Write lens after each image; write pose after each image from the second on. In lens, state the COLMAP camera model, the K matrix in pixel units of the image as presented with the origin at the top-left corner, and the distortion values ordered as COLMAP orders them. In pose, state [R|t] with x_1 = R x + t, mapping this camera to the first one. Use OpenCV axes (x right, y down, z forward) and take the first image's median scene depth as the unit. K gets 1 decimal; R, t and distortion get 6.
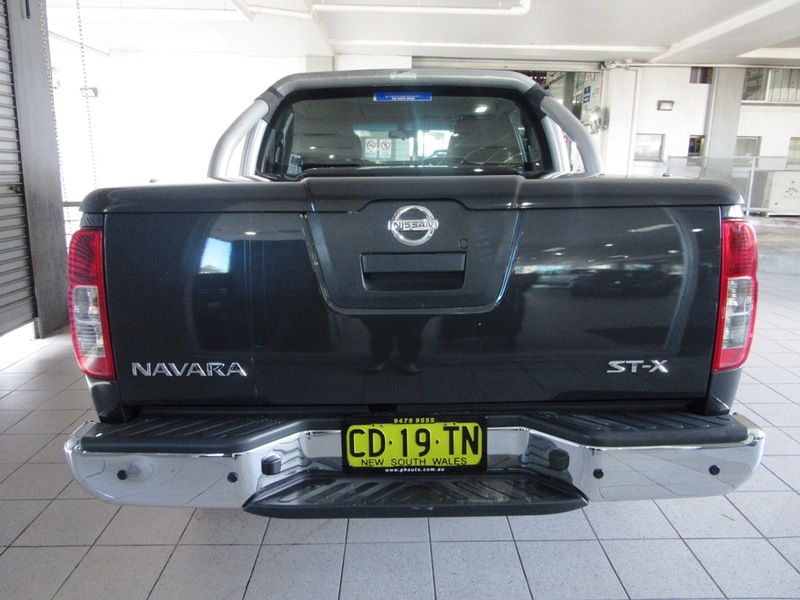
lens RADIAL K [[598.1, 0, 398.9], [0, 598.1, 292.9], [0, 0, 1]] dist [-0.022277, 0.011206]
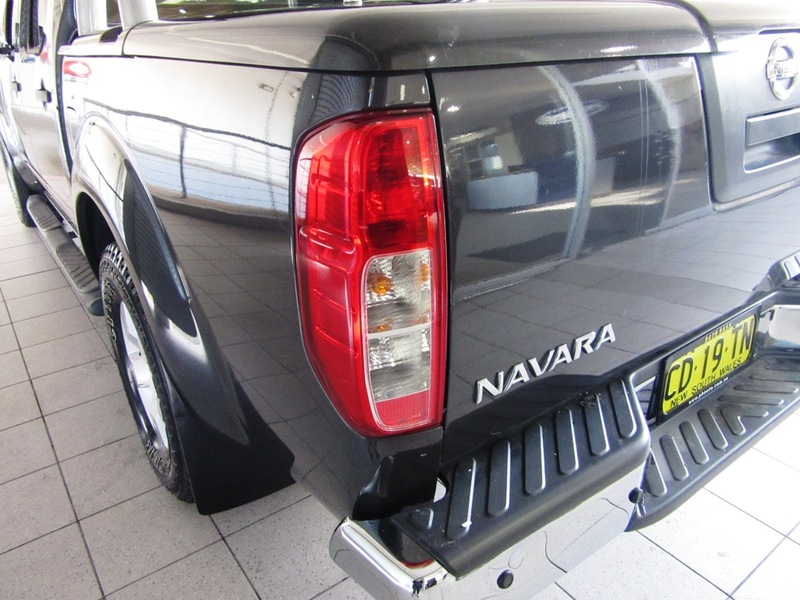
lens RADIAL K [[598.1, 0, 395.6], [0, 598.1, 296.7], [0, 0, 1]] dist [-0.022277, 0.011206]
pose [[0.809110, -0.250173, 0.531746, -0.719727], [0.133792, 0.959516, 0.247848, -0.082763], [-0.572224, -0.129393, 0.809826, 0.609665]]
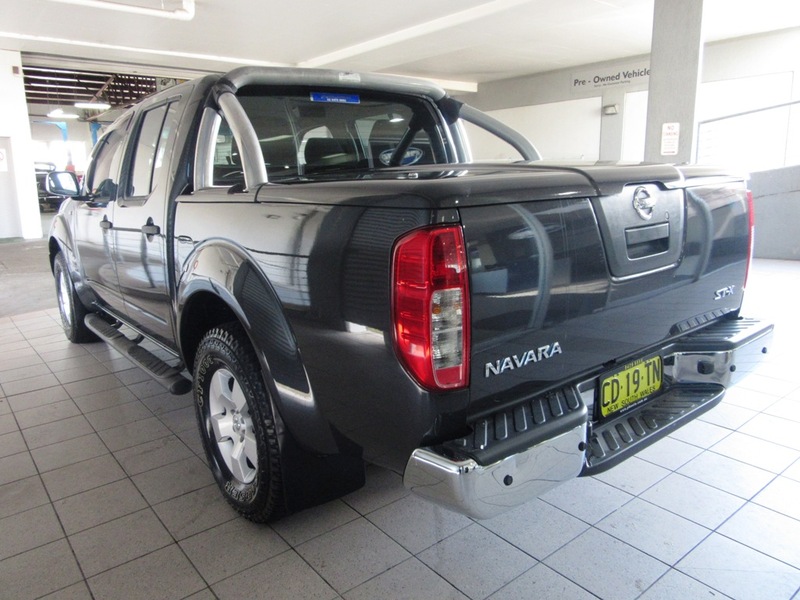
lens RADIAL K [[598.1, 0, 395.9], [0, 598.1, 295.1], [0, 0, 1]] dist [-0.022277, 0.011206]
pose [[0.785487, -0.144594, 0.601749, -1.063079], [0.153633, 0.987445, 0.036728, -0.045349], [-0.599505, 0.063599, 0.797840, 0.307052]]
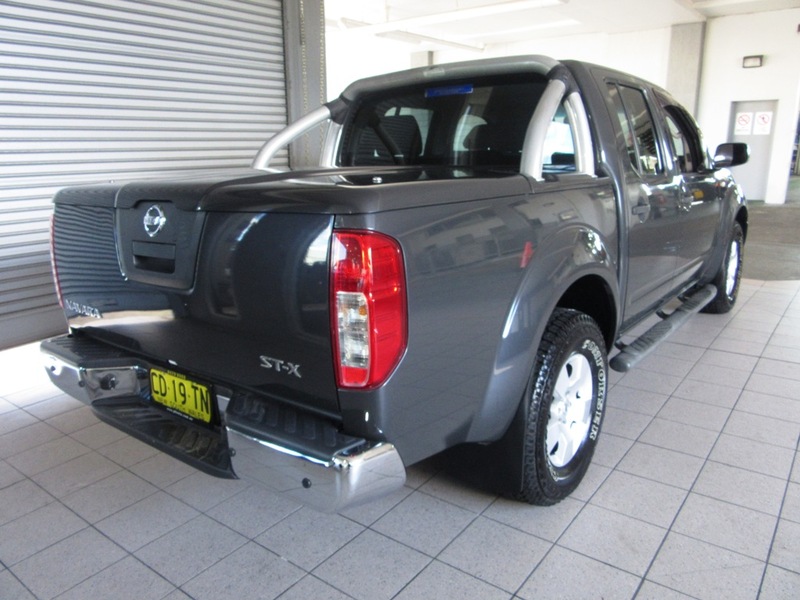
lens RADIAL K [[598.1, 0, 398.2], [0, 598.1, 294.1], [0, 0, 1]] dist [-0.022277, 0.011206]
pose [[0.776984, 0.122090, -0.617568, 1.142696], [-0.101396, 0.992476, 0.068637, -0.089634], [0.621301, 0.009289, 0.783517, 0.298253]]
